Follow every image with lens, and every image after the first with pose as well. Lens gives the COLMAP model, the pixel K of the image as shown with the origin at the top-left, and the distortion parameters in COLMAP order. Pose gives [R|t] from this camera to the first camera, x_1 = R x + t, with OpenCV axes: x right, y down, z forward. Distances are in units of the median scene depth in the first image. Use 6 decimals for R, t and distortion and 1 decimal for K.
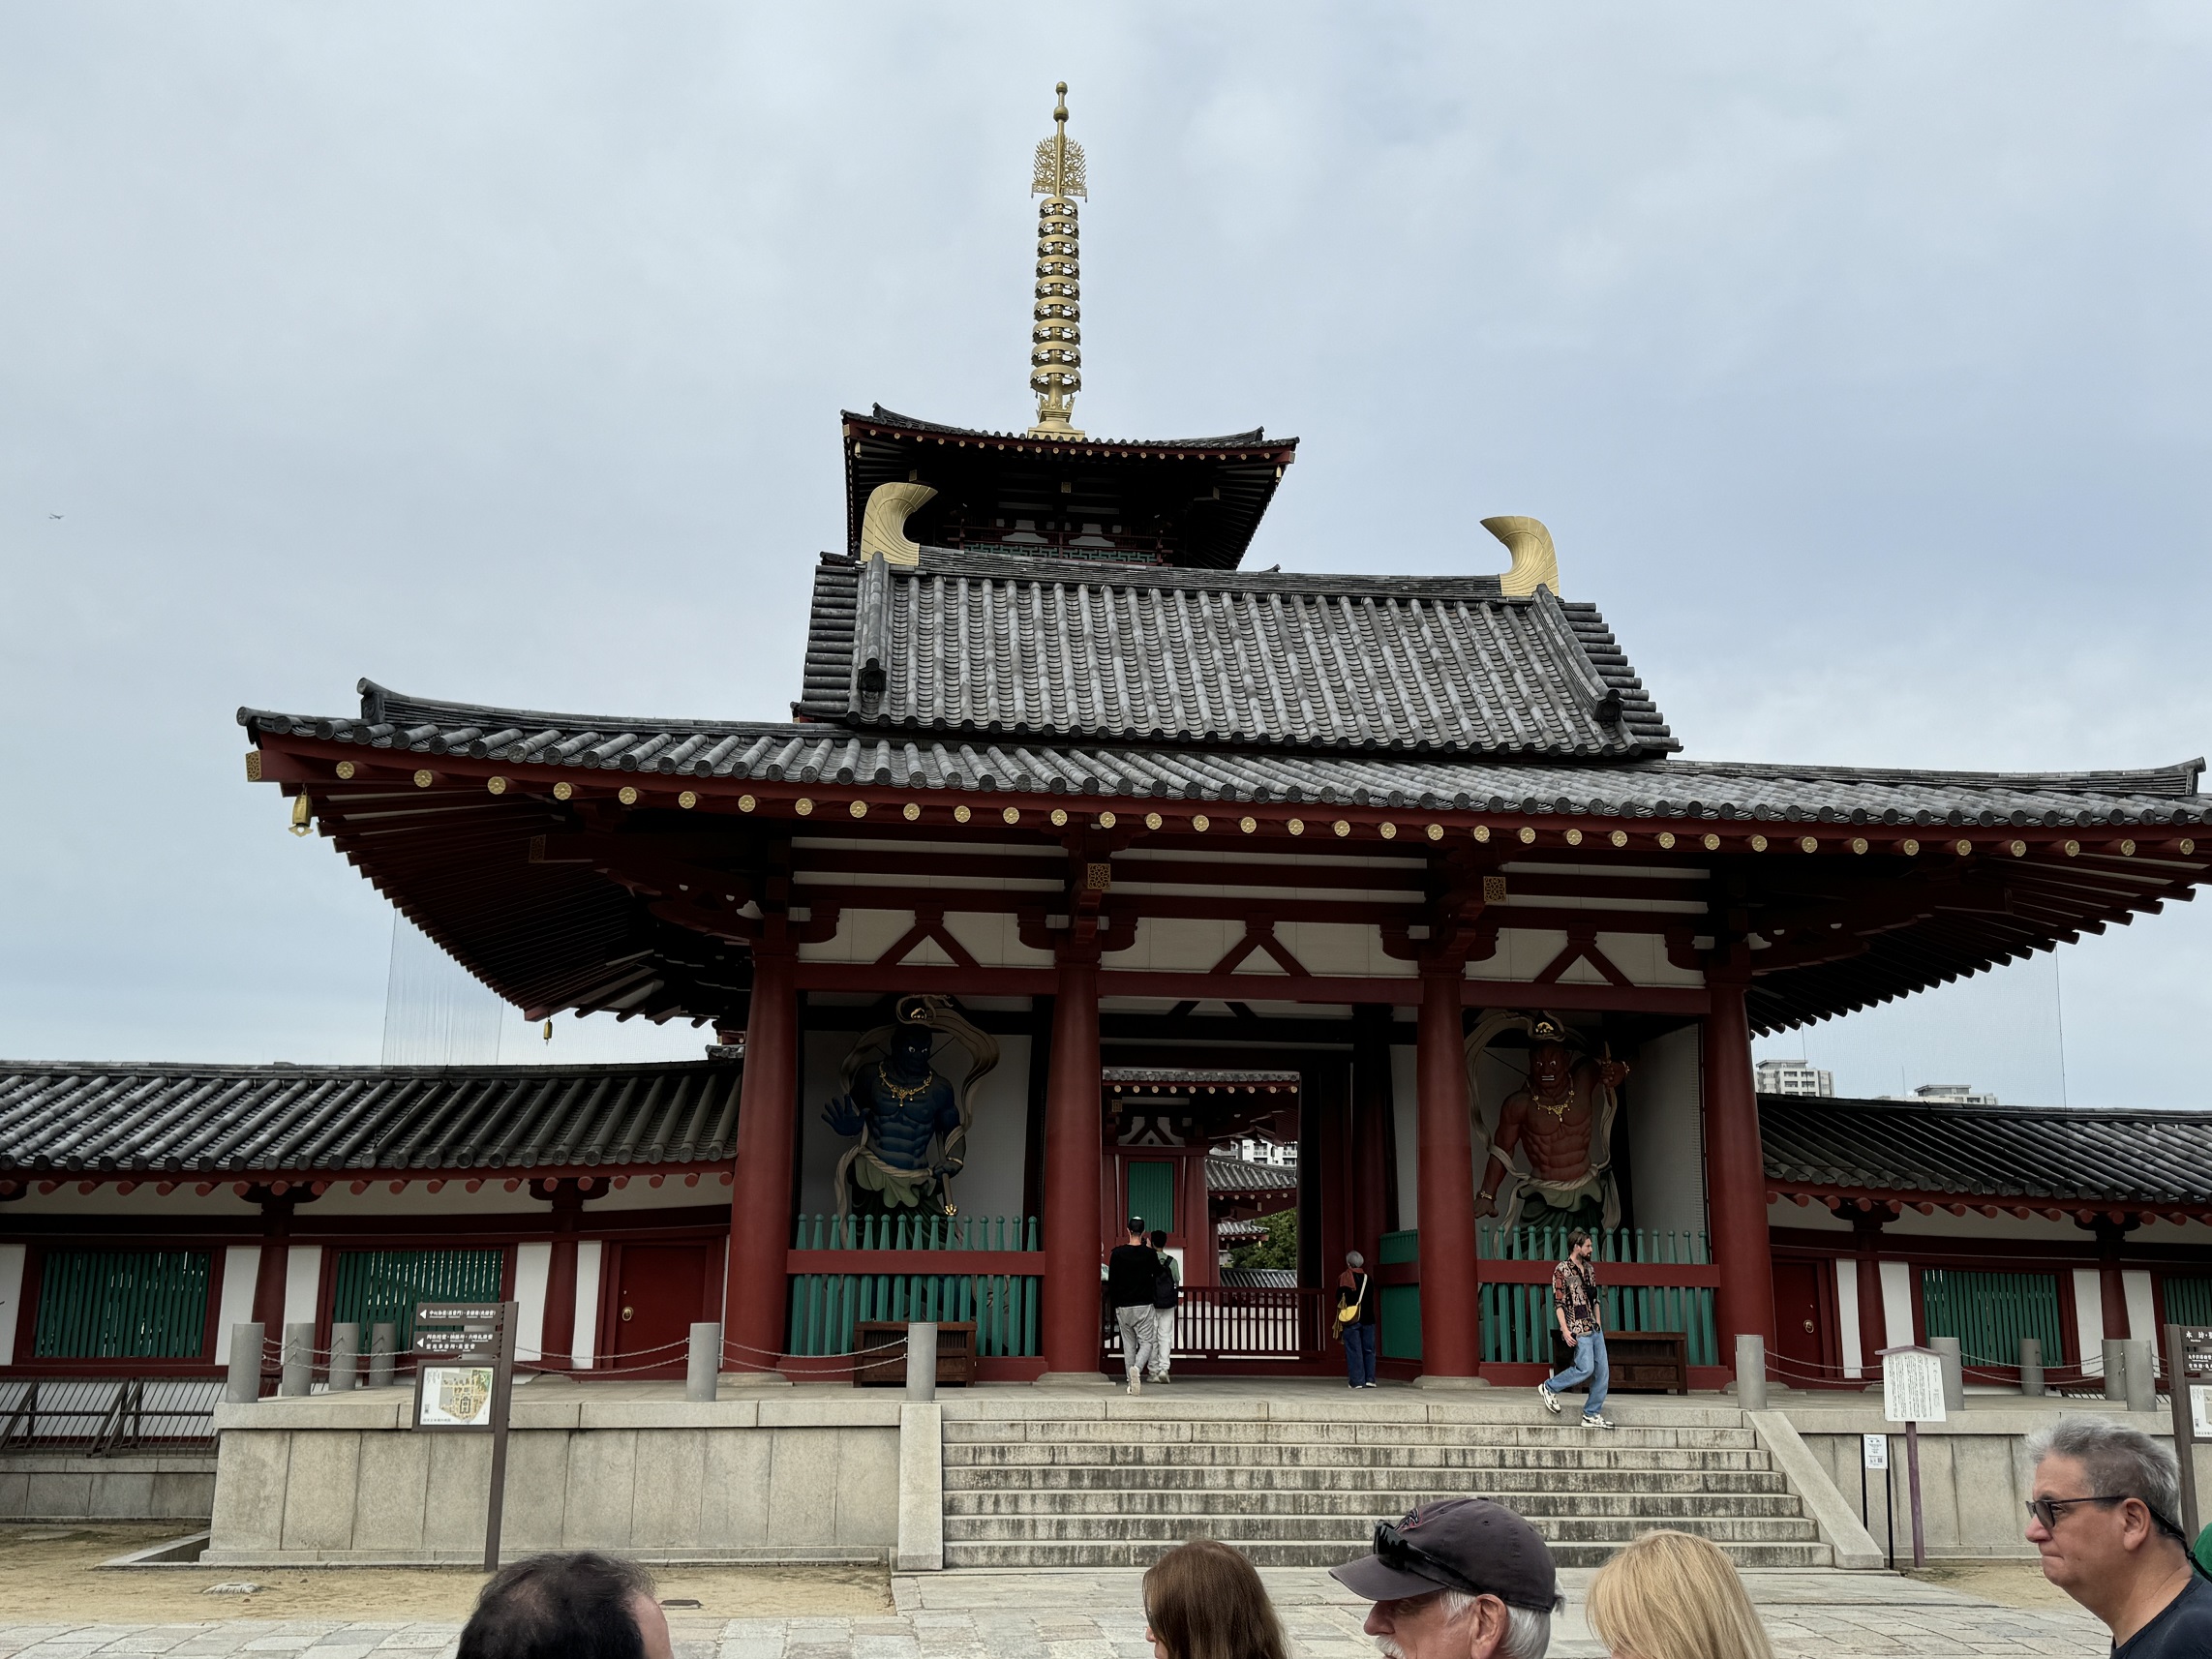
lens RADIAL K [[2103.7, 0, 1117.9], [0, 2103.7, 822.4], [0, 0, 1]] dist [0.067528, 0.000000]
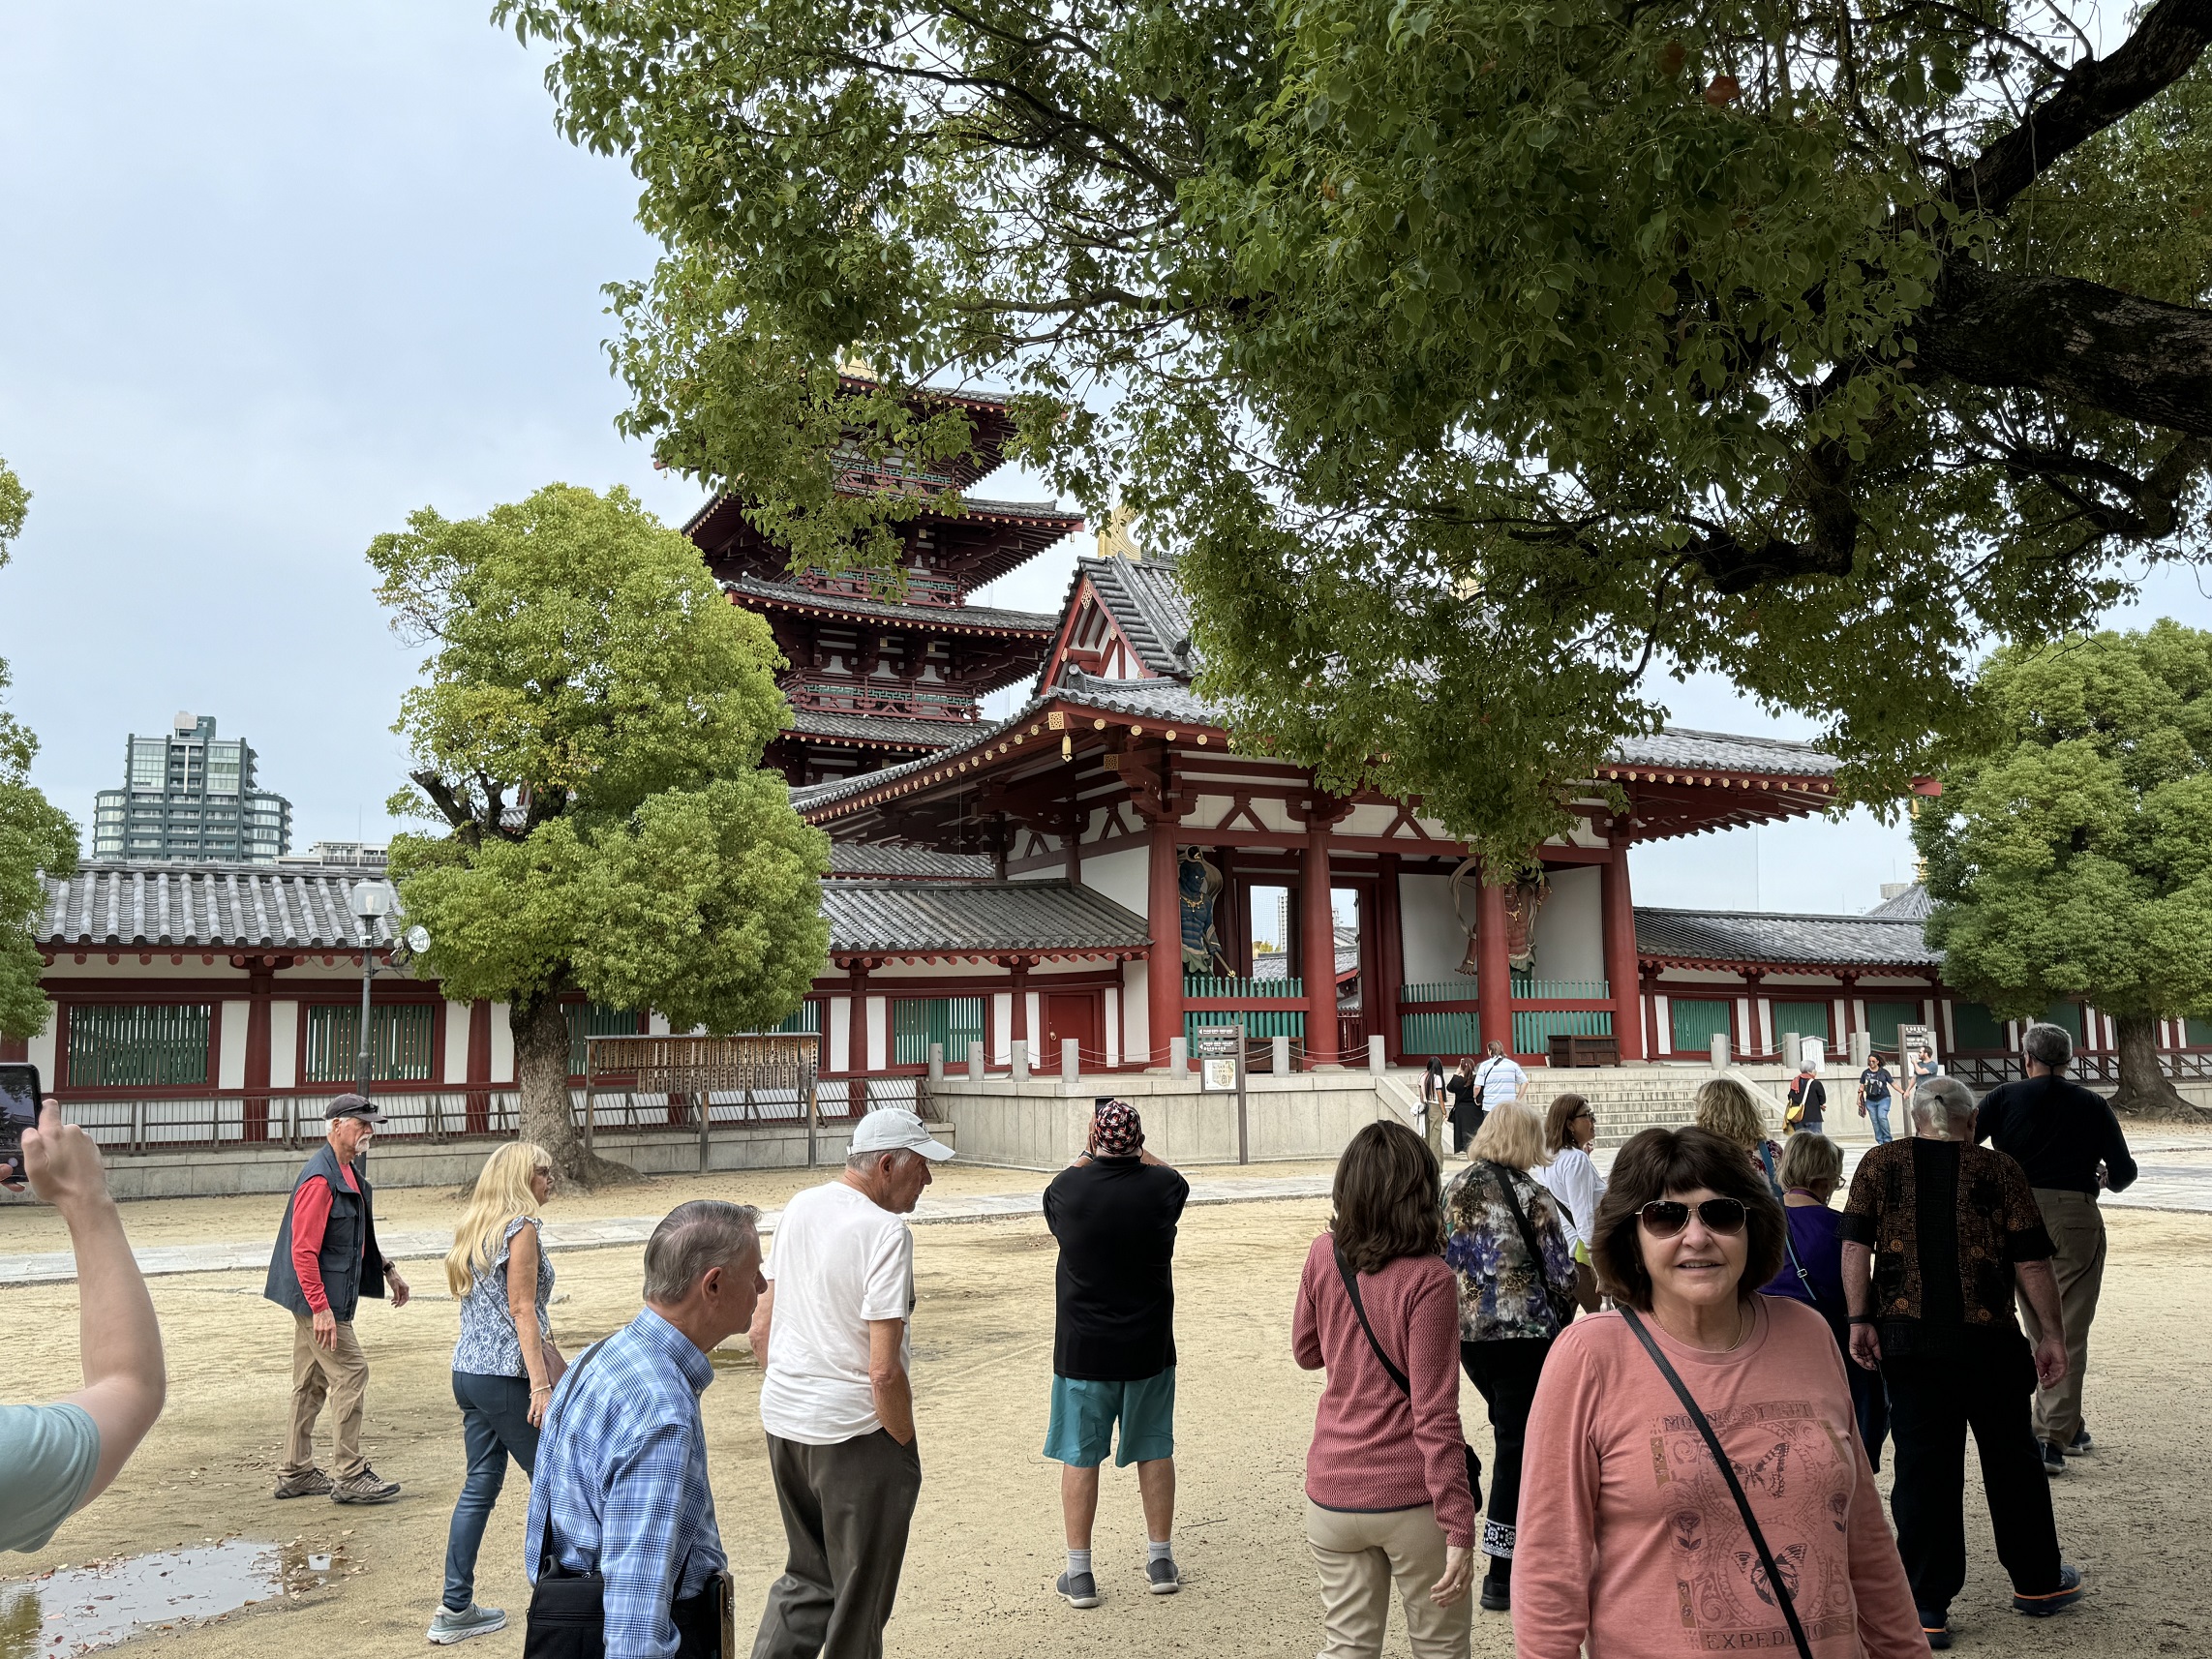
lens RADIAL K [[1804.1, 0, 1108.3], [0, 1804.1, 818.2], [0, 0, 1]] dist [0.168041, 0.003912]
pose [[0.930158, 0.021021, 0.366556, -0.694719], [-0.058399, 0.994121, 0.091180, -0.063953], [-0.362485, -0.106218, 0.925917, -0.282080]]
